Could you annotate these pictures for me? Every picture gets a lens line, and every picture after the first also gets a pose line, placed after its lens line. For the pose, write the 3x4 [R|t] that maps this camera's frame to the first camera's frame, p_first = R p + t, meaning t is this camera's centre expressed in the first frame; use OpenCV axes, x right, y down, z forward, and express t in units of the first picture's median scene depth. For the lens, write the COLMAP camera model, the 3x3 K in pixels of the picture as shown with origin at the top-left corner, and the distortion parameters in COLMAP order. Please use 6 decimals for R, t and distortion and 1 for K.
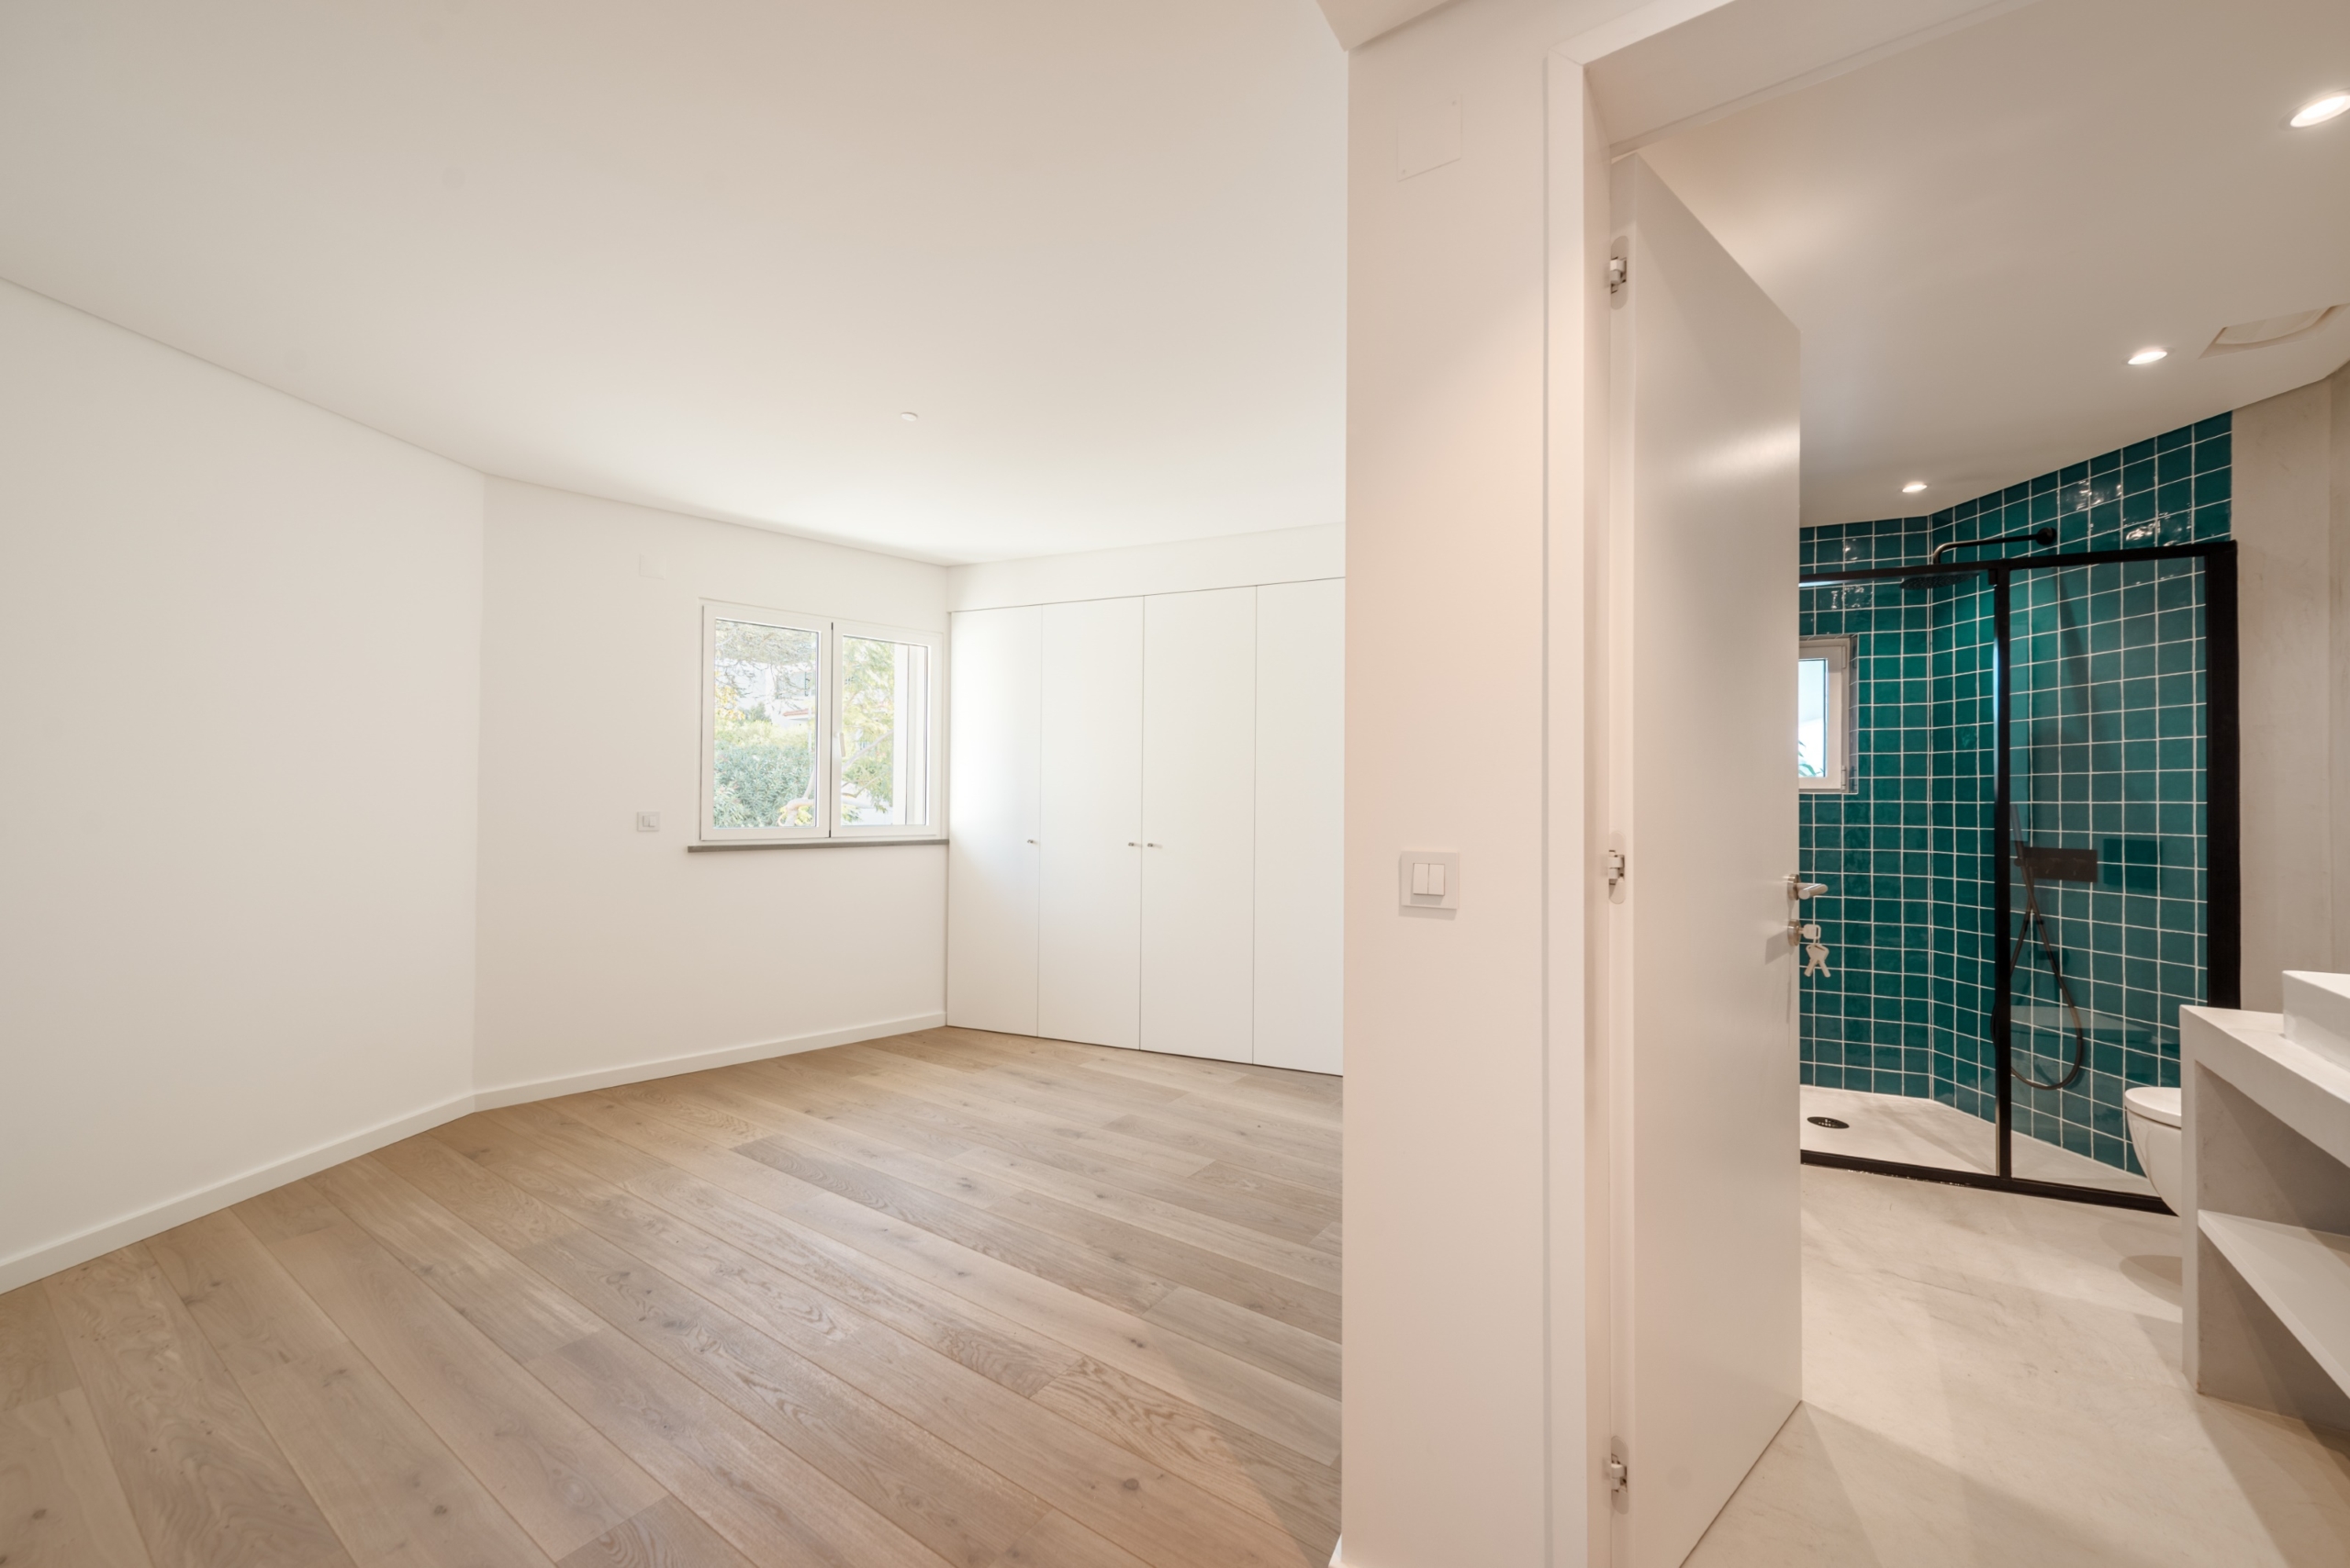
lens RADIAL K [[927.0, 0, 1187.4], [0, 927.0, 792.0], [0, 0, 1]] dist [0.010528, -0.002886]
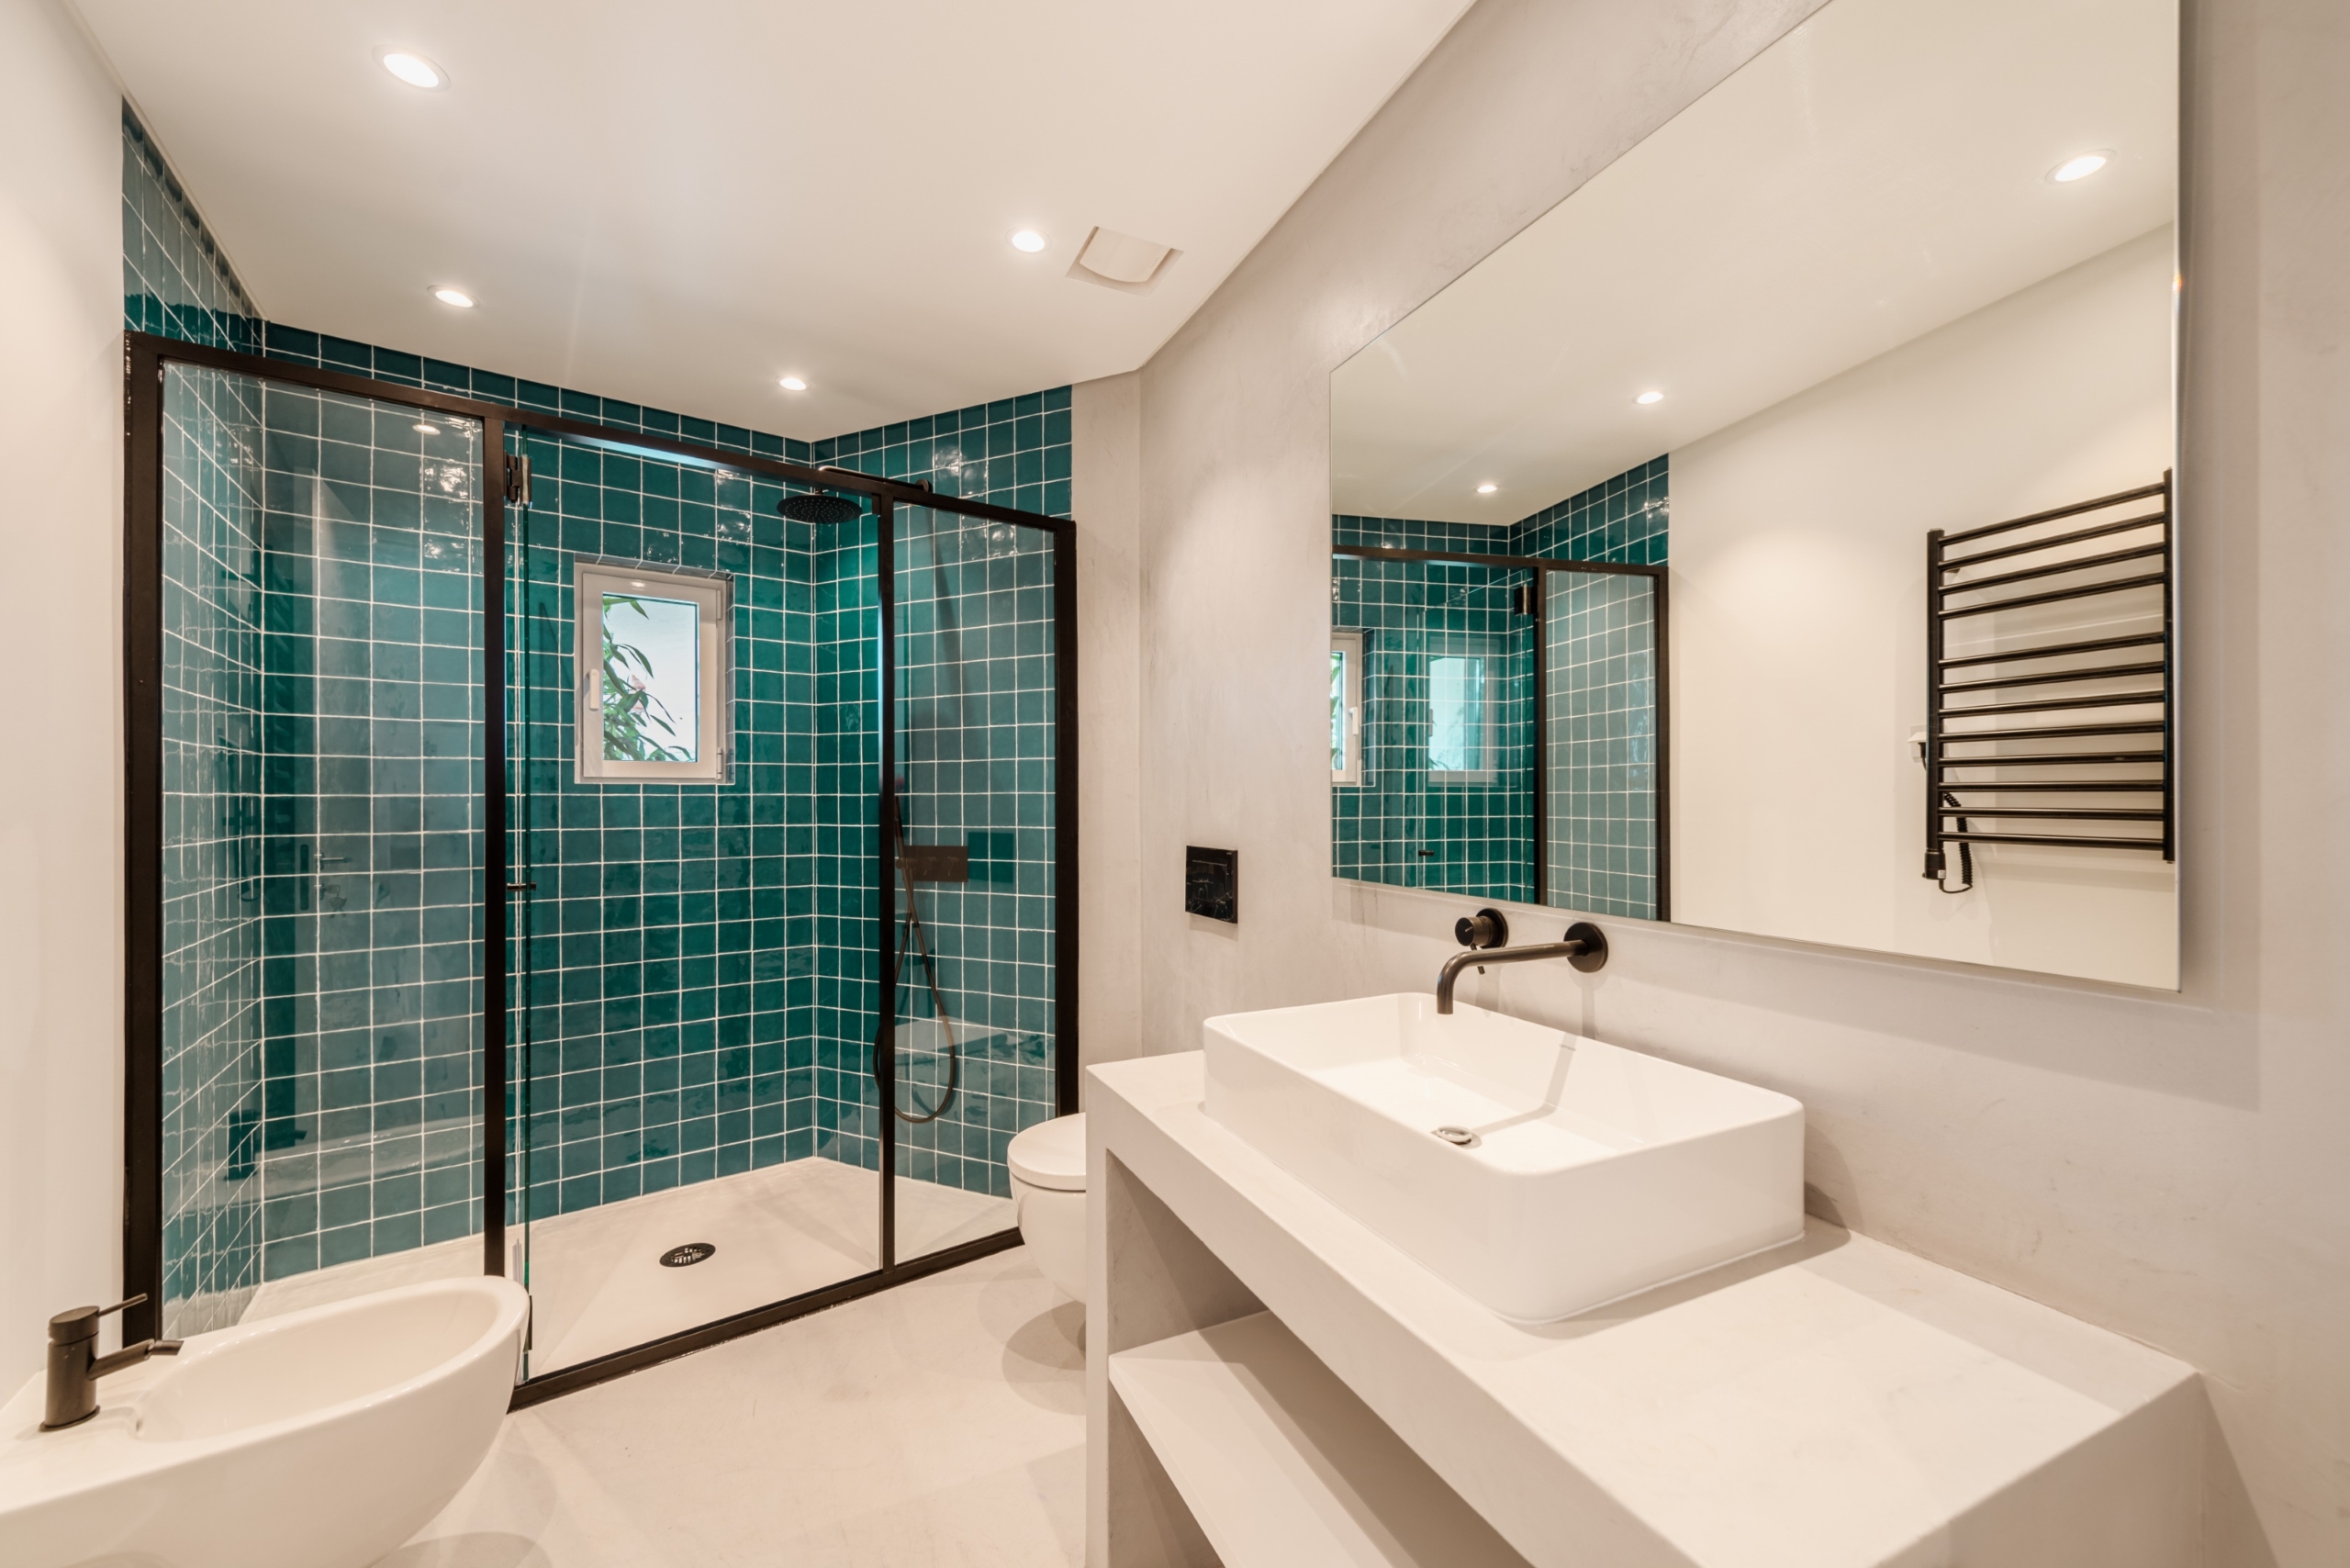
lens RADIAL K [[927.0, 0, 1187.4], [0, 927.0, 792.0], [0, 0, 1]] dist [0.010528, -0.002886]
pose [[0.503417, -0.003601, 0.864036, 0.287945], [-0.000114, 0.999991, 0.004234, 0.005579], [-0.864043, -0.002230, 0.503412, 0.342871]]
